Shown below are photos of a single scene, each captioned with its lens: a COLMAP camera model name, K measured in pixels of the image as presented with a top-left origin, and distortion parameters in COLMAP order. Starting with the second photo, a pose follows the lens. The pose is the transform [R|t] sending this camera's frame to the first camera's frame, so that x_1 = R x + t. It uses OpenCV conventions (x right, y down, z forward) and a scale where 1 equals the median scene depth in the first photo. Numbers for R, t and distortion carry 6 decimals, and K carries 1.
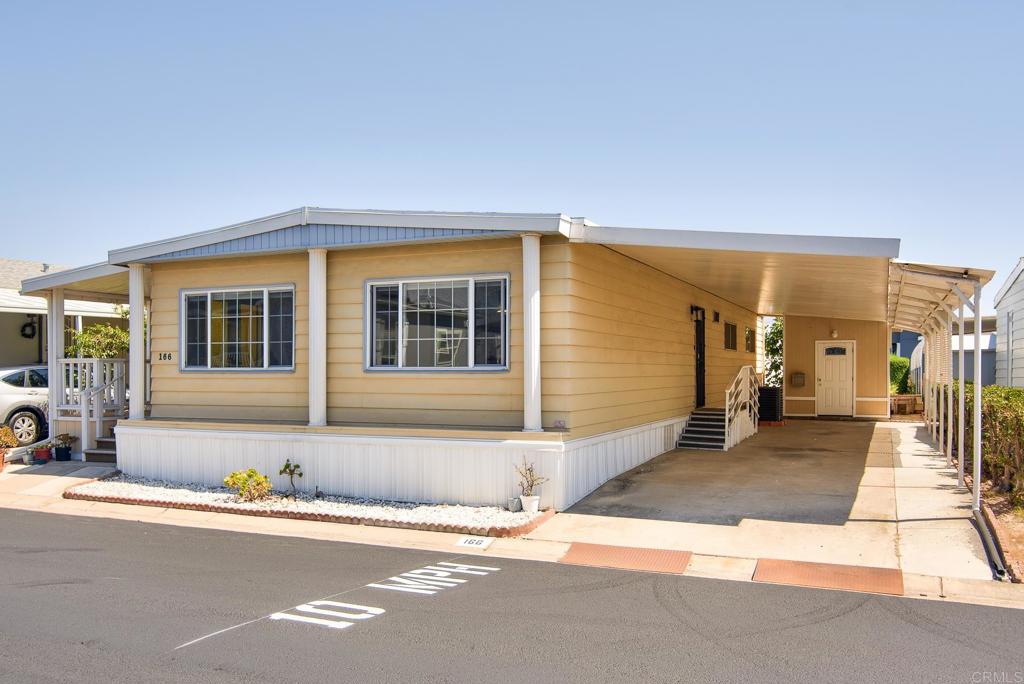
lens RADIAL K [[824.5, 0, 511.6], [0, 824.5, 373.3], [0, 0, 1]] dist [0.005278, 0.003419]
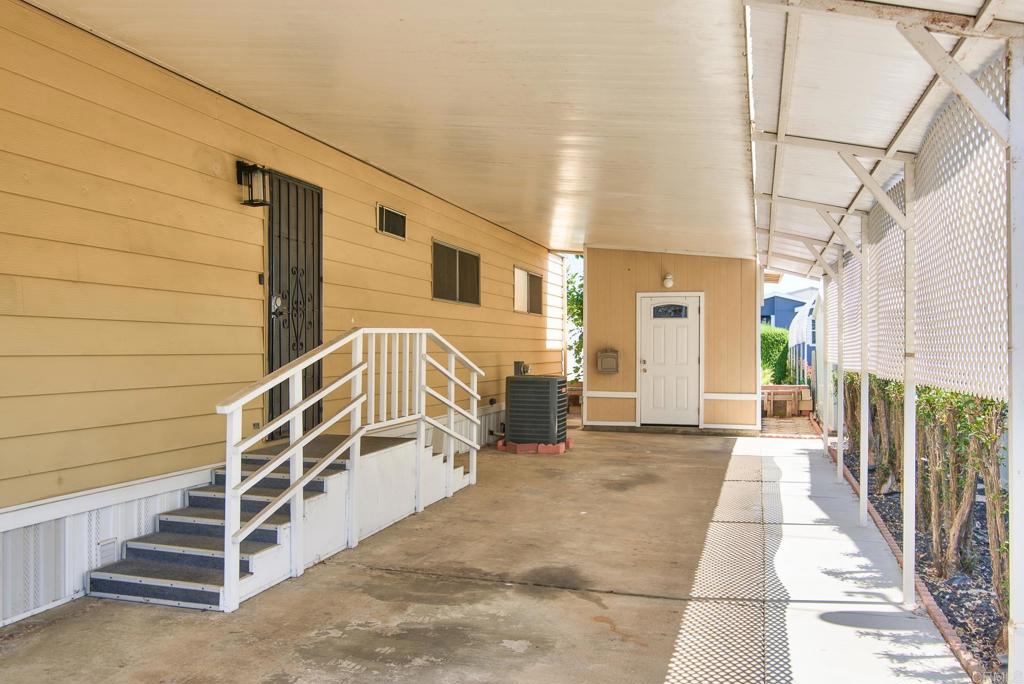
lens RADIAL K [[829.0, 0, 512.0], [0, 829.0, 342.0], [0, 0, 1]] dist [0.000584, 0.000158]
pose [[0.990817, 0.005219, 0.135108, 0.448233], [-0.003903, 0.999942, -0.010002, 0.000868], [-0.135152, 0.009383, 0.990780, 0.970814]]
